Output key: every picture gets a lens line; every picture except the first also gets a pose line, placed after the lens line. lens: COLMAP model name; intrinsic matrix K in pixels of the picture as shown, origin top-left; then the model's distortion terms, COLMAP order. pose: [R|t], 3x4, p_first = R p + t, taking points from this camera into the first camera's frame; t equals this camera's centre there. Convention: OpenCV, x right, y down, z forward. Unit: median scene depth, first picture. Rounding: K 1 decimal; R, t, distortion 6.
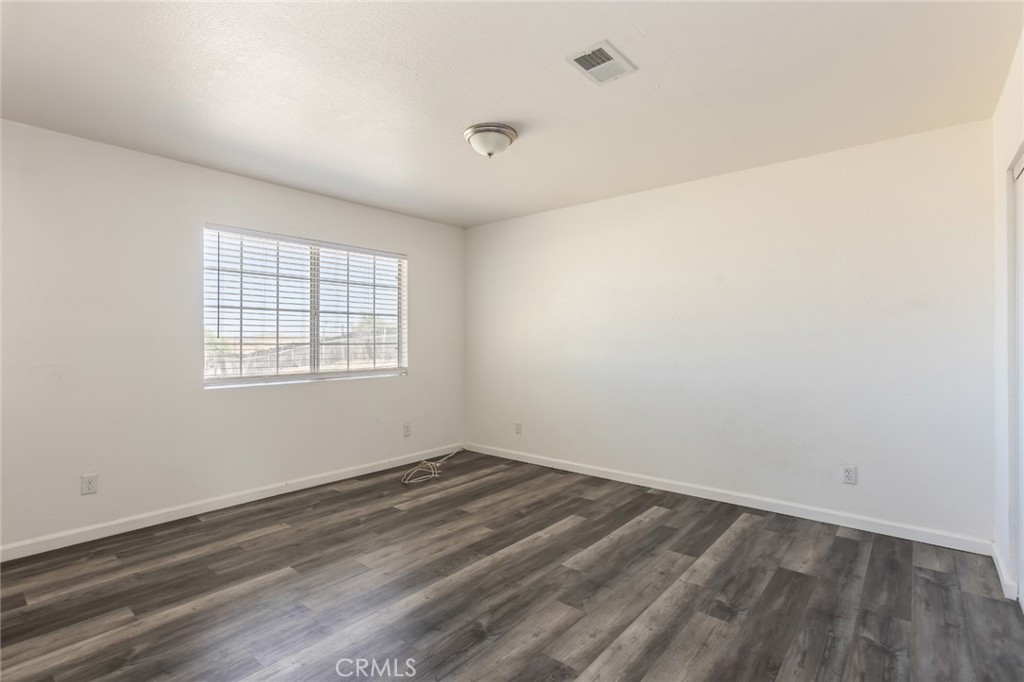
lens RADIAL K [[487.0, 0, 513.0], [0, 487.0, 338.8], [0, 0, 1]] dist [-0.019811, 0.011745]
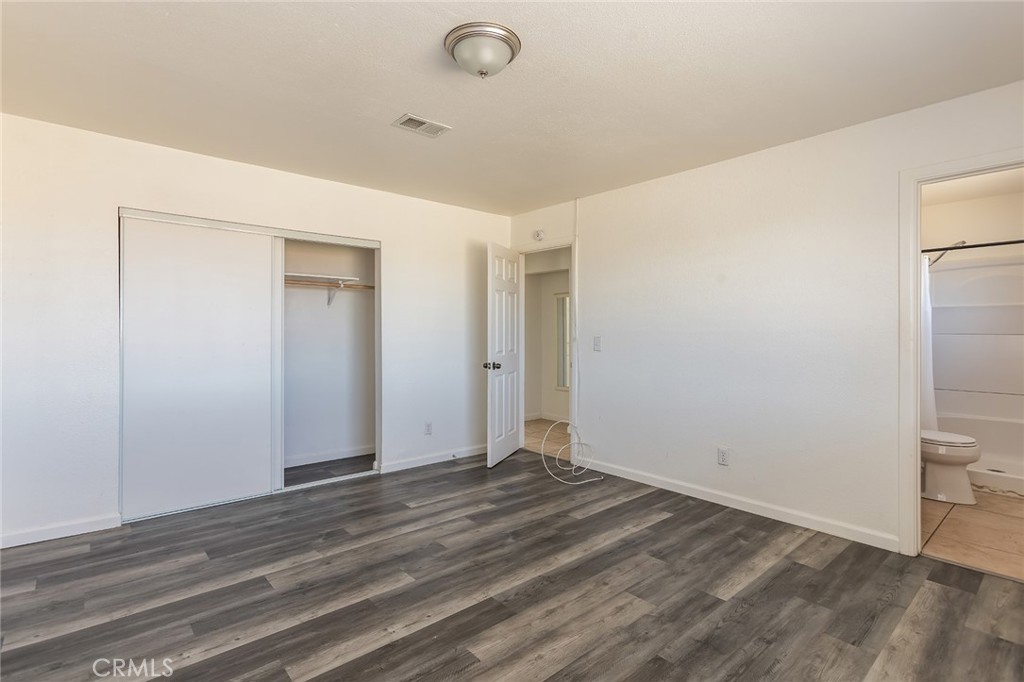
lens RADIAL K [[487.0, 0, 511.4], [0, 487.0, 337.4], [0, 0, 1]] dist [-0.019811, 0.011745]
pose [[-0.987375, -0.001898, 0.158390, -0.226483], [-0.001316, 0.999992, 0.003779, 0.006789], [-0.158396, 0.003523, -0.987369, 1.912920]]
